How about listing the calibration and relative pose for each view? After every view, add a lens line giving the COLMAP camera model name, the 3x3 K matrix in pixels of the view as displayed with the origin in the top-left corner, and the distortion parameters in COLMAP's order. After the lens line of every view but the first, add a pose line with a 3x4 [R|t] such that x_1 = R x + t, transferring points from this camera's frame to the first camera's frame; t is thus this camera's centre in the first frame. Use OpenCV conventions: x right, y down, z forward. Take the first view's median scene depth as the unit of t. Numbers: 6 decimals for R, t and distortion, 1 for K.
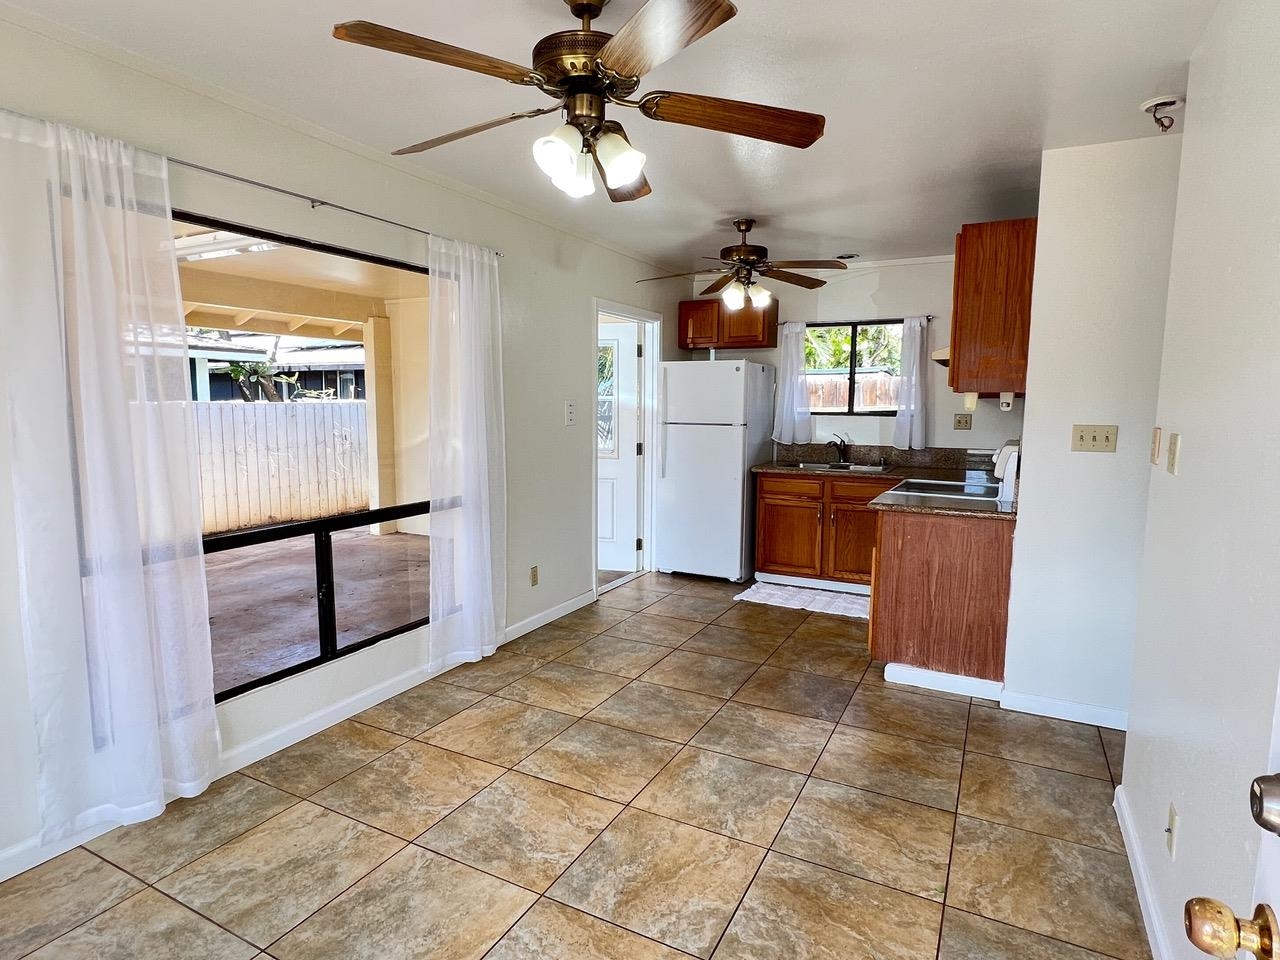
lens RADIAL K [[703.1, 0, 639.7], [0, 703.1, 480.9], [0, 0, 1]] dist [-0.000056, -0.000228]
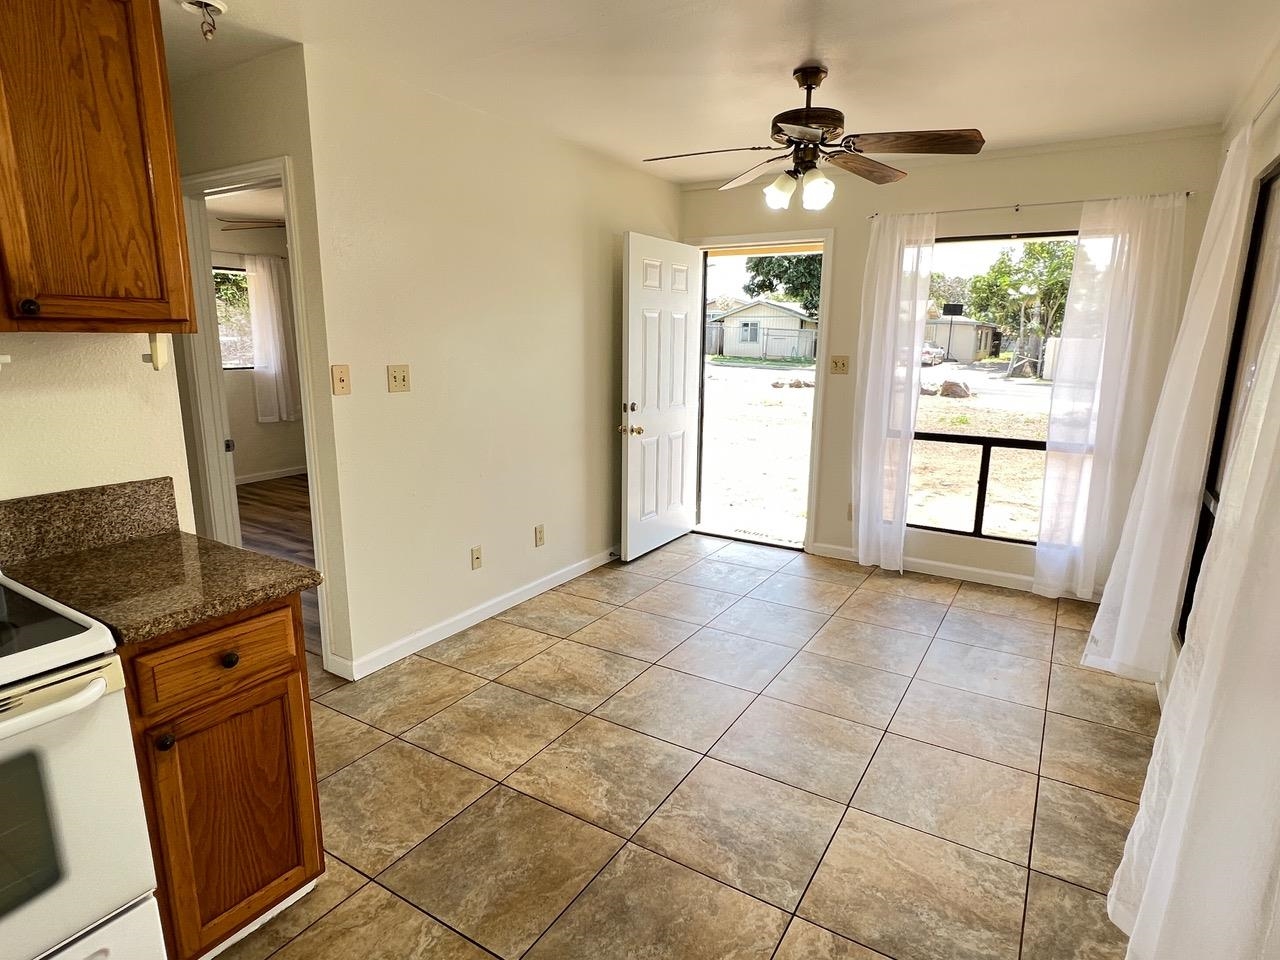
lens RADIAL K [[703.1, 0, 640.3], [0, 703.1, 484.0], [0, 0, 1]] dist [-0.000056, -0.000228]
pose [[-0.997451, -0.031749, 0.063903, 0.098305], [-0.009837, 0.948190, 0.317550, -0.210004], [-0.070674, 0.316112, -0.946086, 1.680230]]
